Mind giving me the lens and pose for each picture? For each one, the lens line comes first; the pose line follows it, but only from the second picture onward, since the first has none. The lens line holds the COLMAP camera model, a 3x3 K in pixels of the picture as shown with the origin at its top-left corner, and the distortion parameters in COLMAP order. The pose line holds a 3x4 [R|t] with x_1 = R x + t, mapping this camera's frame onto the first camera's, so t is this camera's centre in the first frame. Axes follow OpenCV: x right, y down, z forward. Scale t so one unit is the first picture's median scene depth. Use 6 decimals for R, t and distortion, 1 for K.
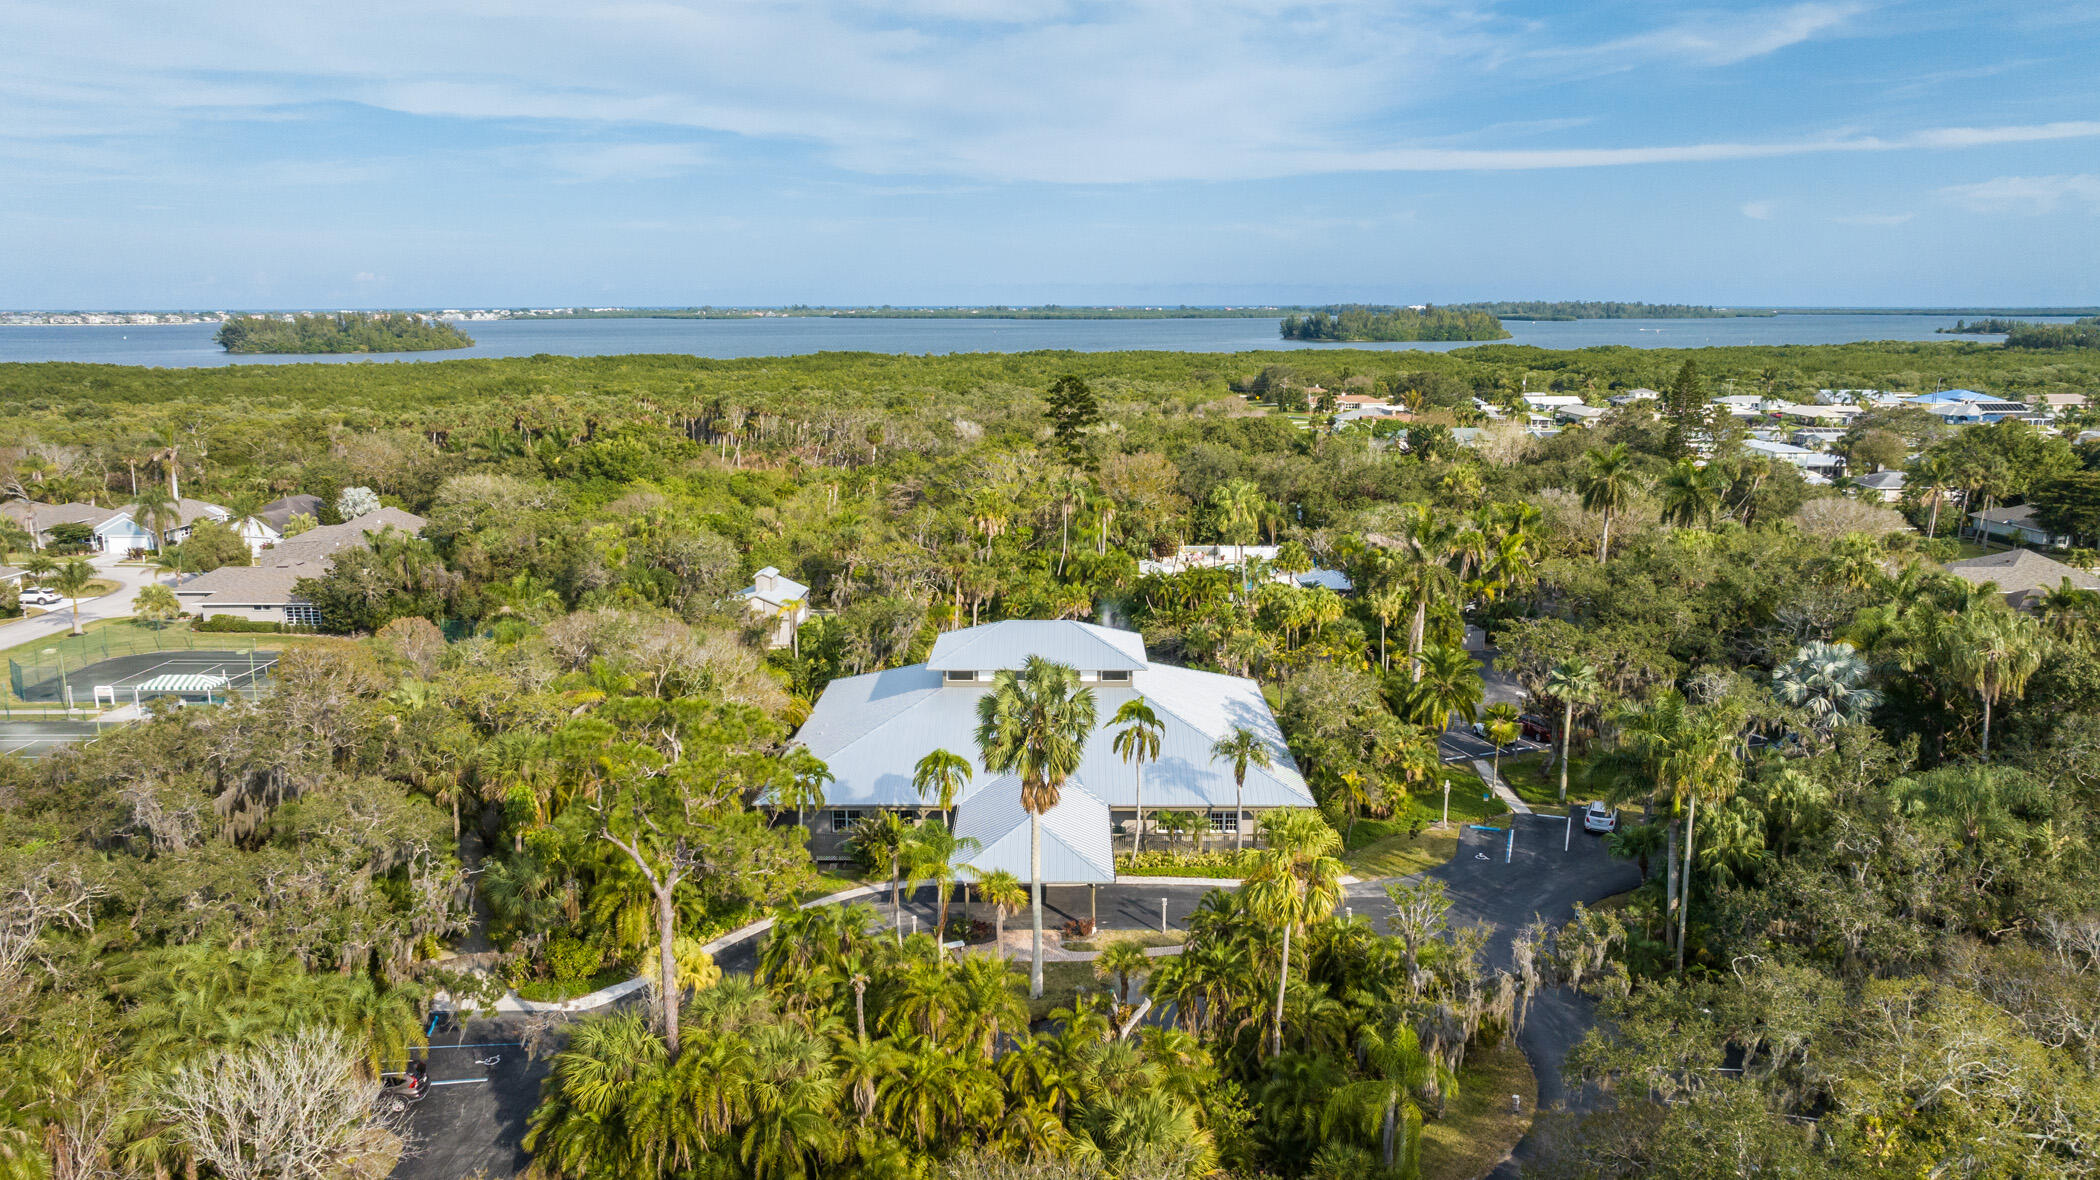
lens RADIAL K [[1490.9, 0, 1038.9], [0, 1490.9, 461.0], [0, 0, 1]] dist [-0.062378, 0.054585]
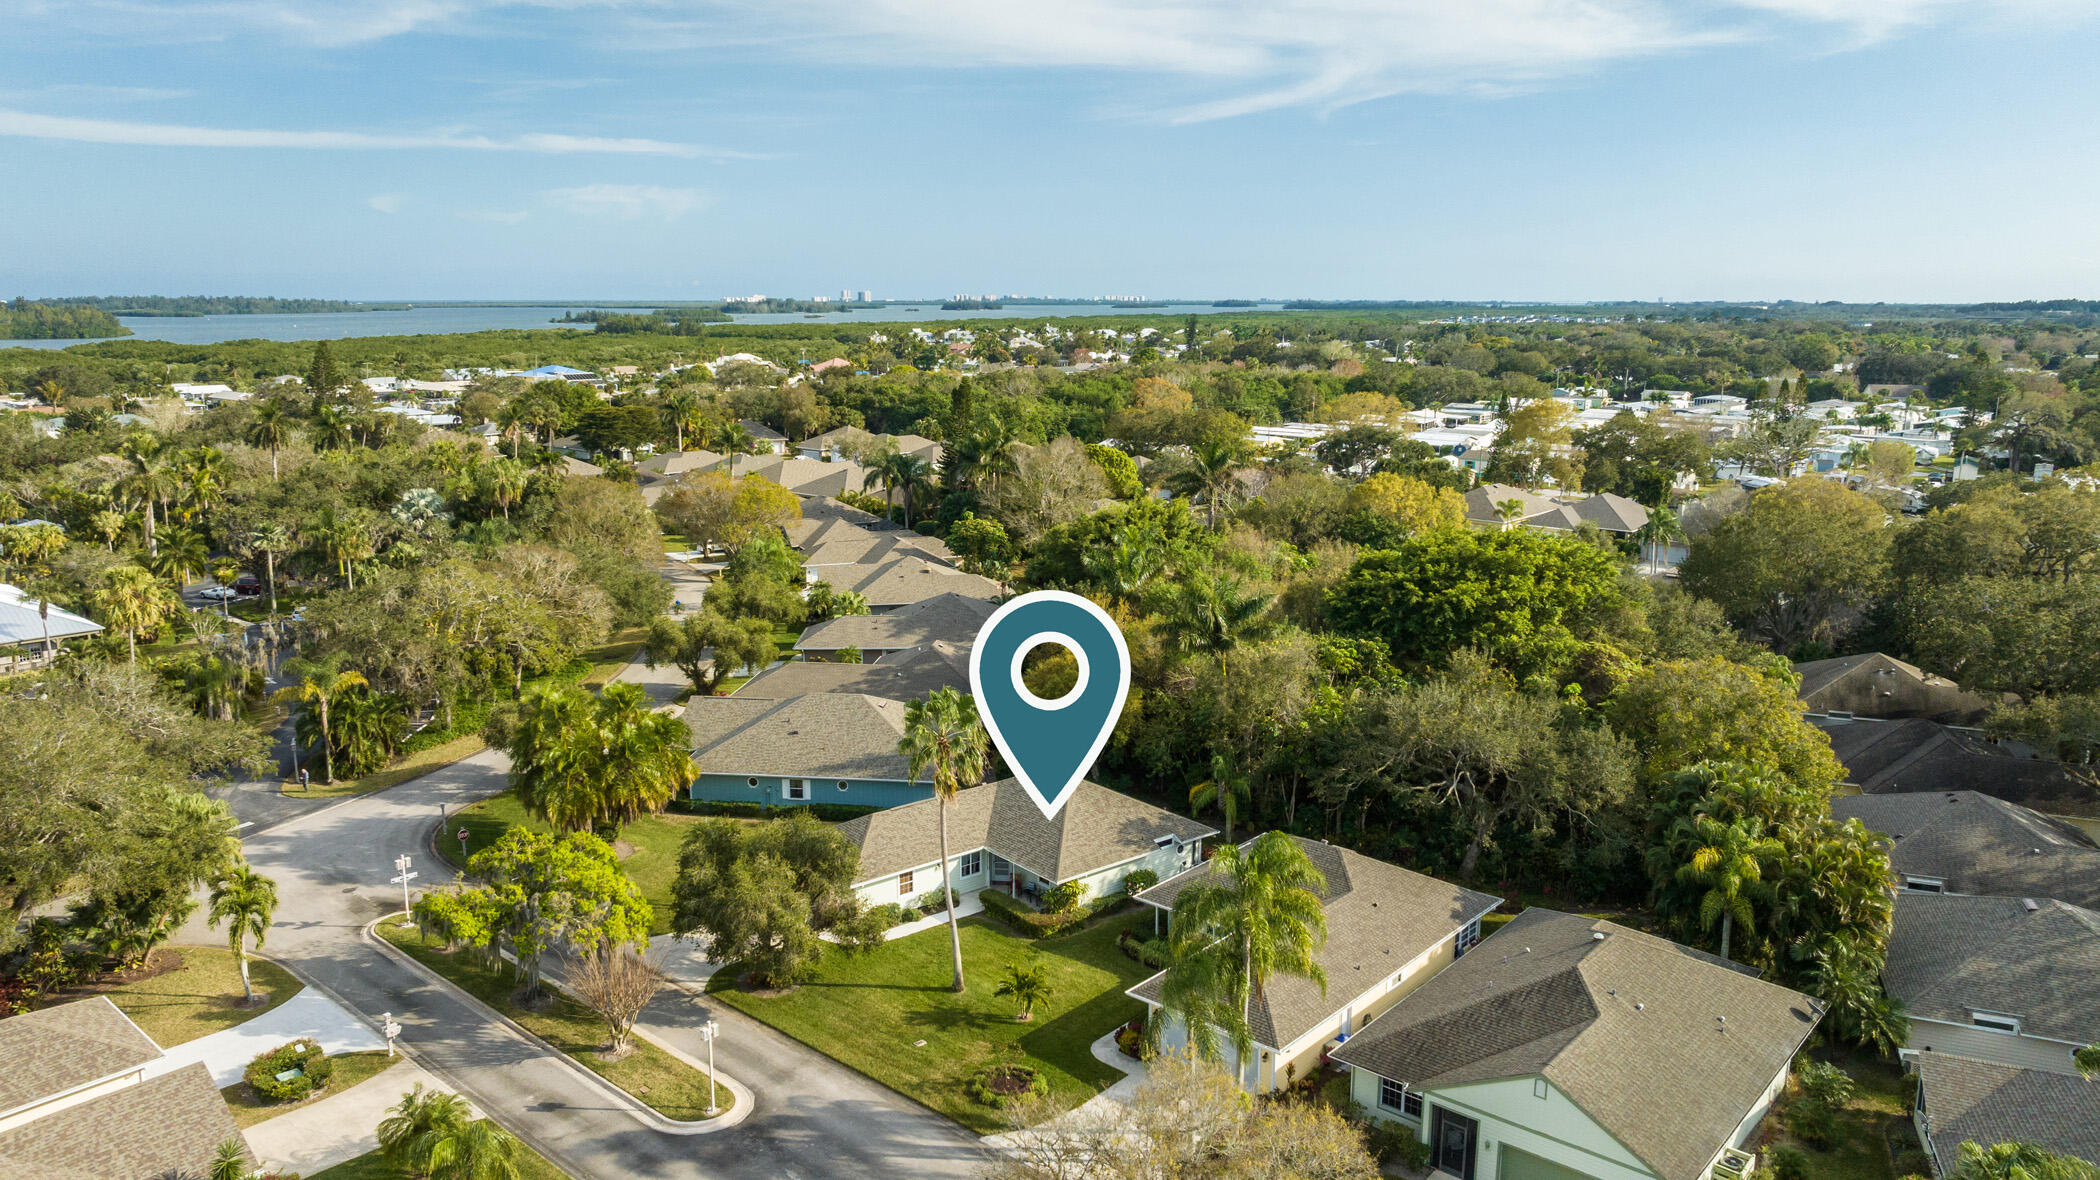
lens RADIAL K [[1459.2, 0, 1060.5], [0, 1459.2, 622.4], [0, 0, 1]] dist [-0.036133, 0.022271]
pose [[0.641797, -0.161901, 0.749590, -0.049700], [0.075457, 0.986050, 0.148366, 0.014268], [-0.763153, -0.038659, 0.645060, -0.119074]]
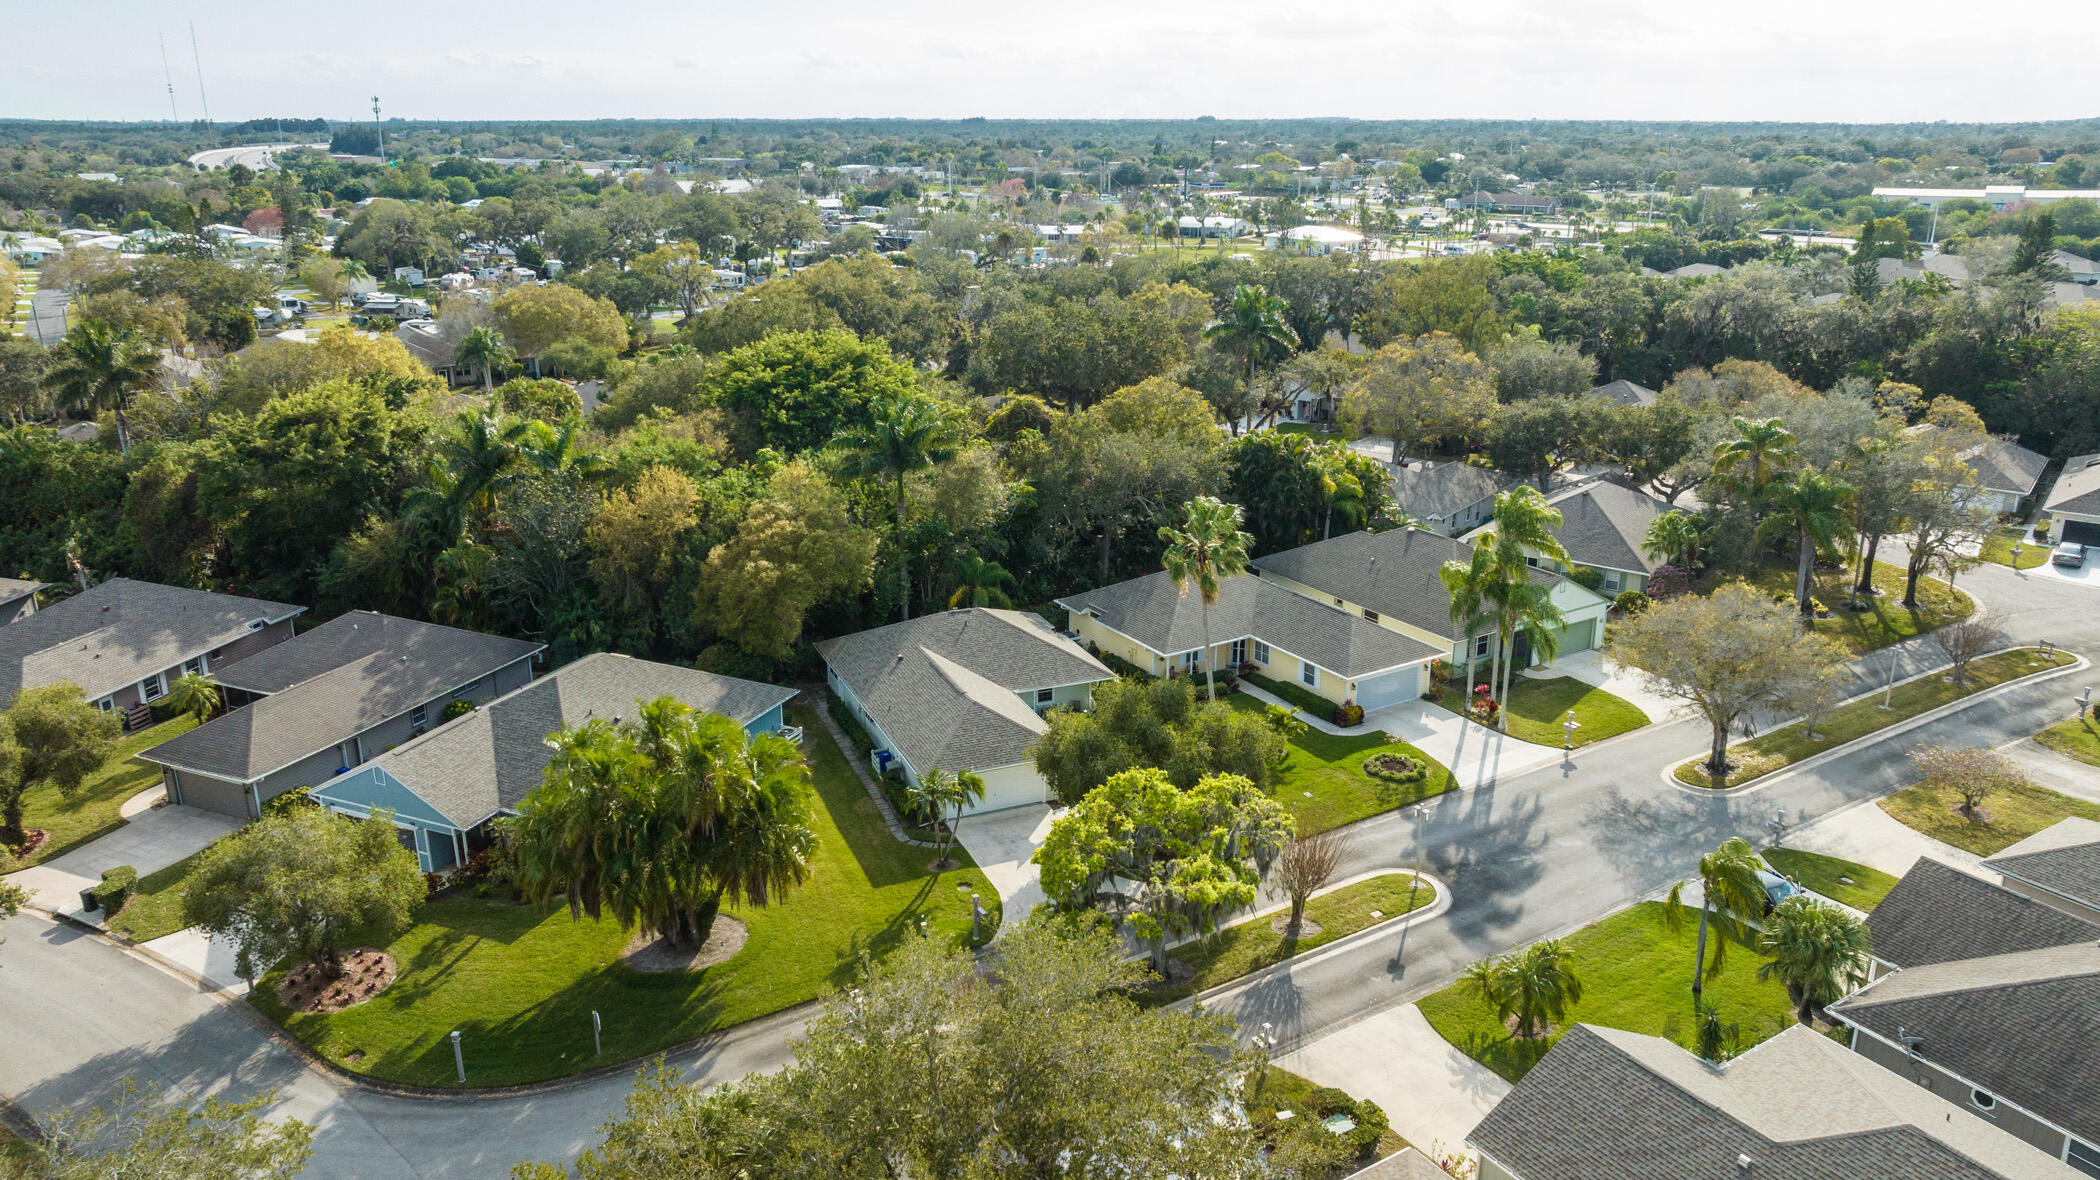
lens RADIAL K [[1468.8, 0, 1057.6], [0, 1468.8, 599.2], [0, 0, 1]] dist [-0.034010, 0.029712]
pose [[-0.553820, -0.256614, 0.792106, -0.063820], [0.087693, 0.928056, 0.361970, -0.003683], [-0.828005, 0.269929, -0.491473, 0.056079]]
